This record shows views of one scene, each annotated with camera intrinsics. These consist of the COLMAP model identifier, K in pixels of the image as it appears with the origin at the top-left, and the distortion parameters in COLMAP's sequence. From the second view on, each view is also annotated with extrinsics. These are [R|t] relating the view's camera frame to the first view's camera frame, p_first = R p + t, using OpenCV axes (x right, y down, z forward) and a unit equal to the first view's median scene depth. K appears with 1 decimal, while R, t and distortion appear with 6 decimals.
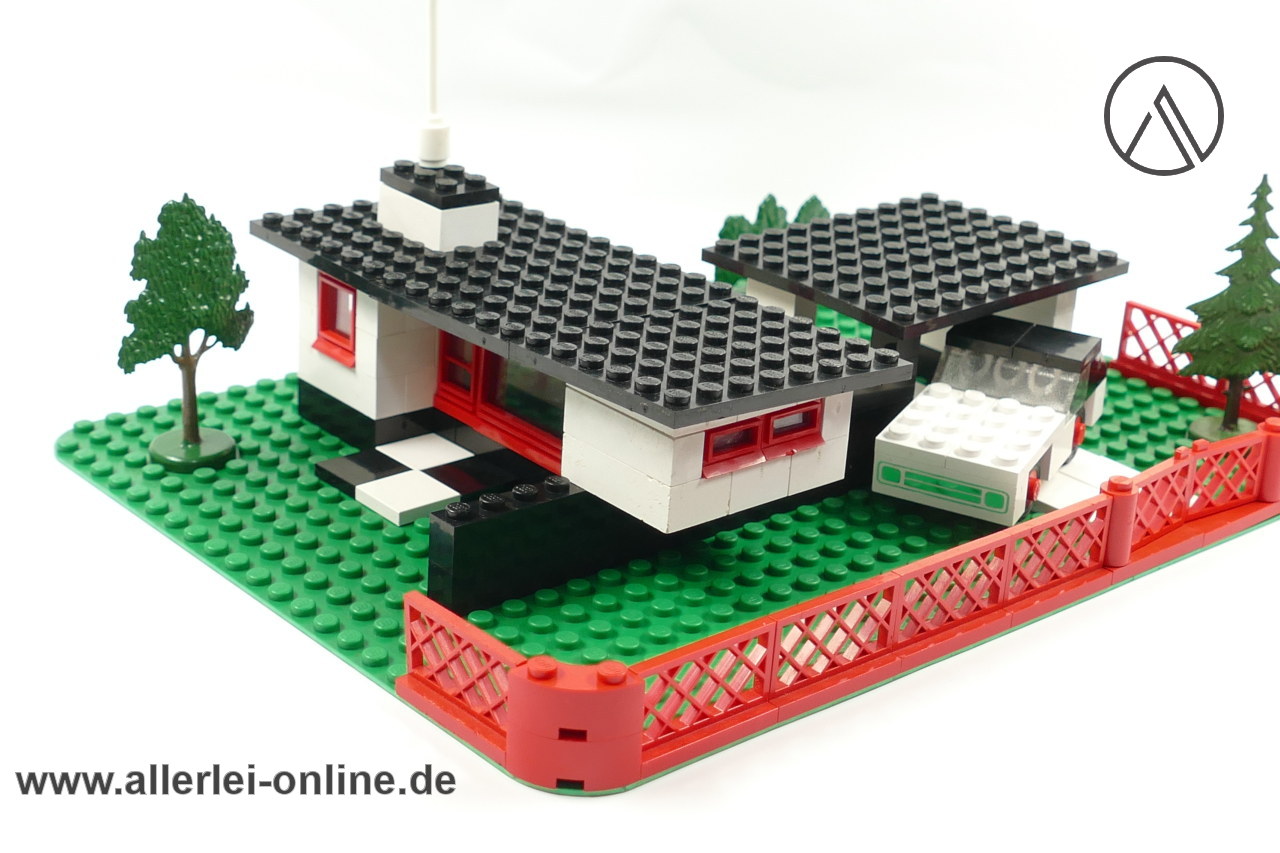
lens RADIAL K [[2097.6, 0, 640.0], [0, 2097.6, 426.5], [0, 0, 1]] dist [-0.021615, -0.011421]
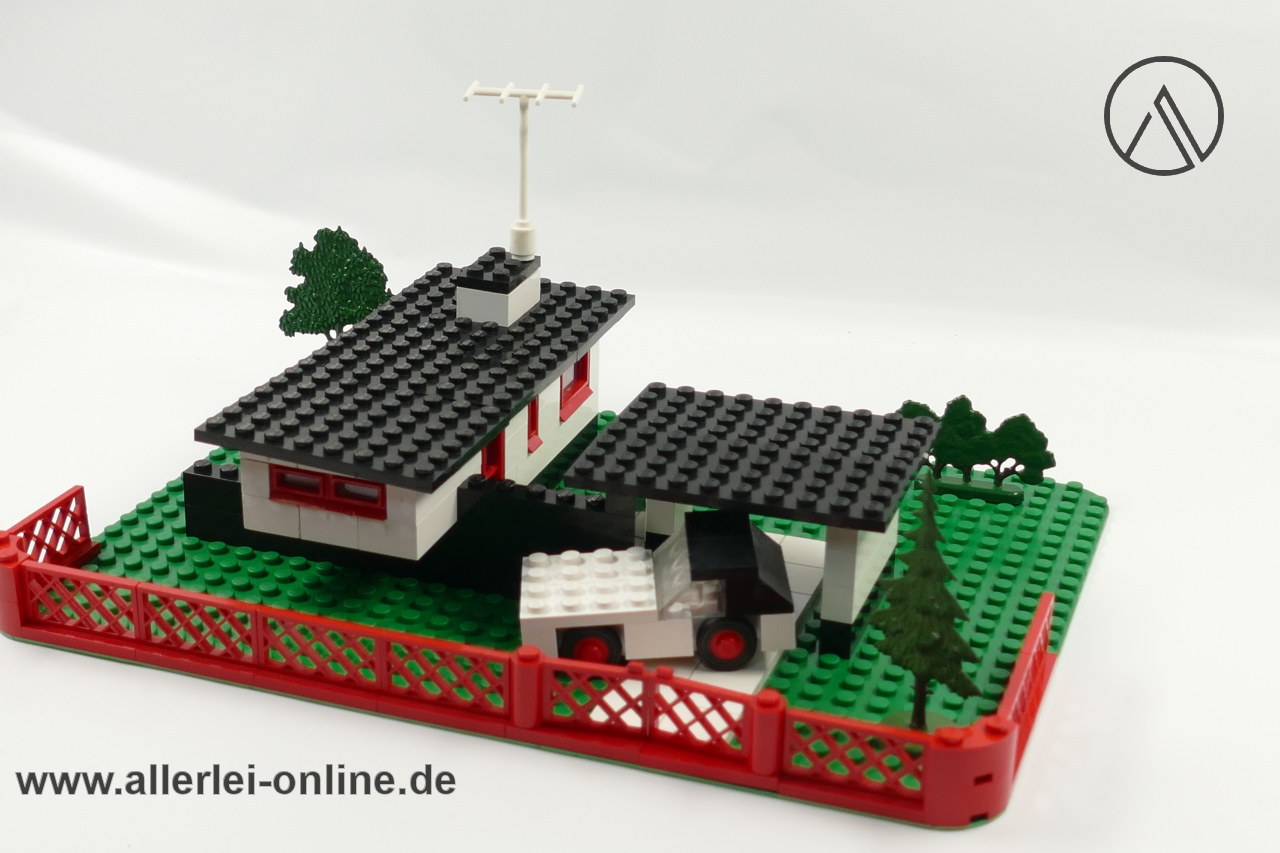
lens RADIAL K [[2097.6, 0, 640.0], [0, 2097.6, 426.5], [0, 0, 1]] dist [-0.021615, -0.011421]
pose [[0.495508, 0.291914, -0.818082, 1.068330], [-0.321176, 0.936660, 0.139692, -0.244170], [0.807043, 0.193530, 0.557878, 0.391949]]
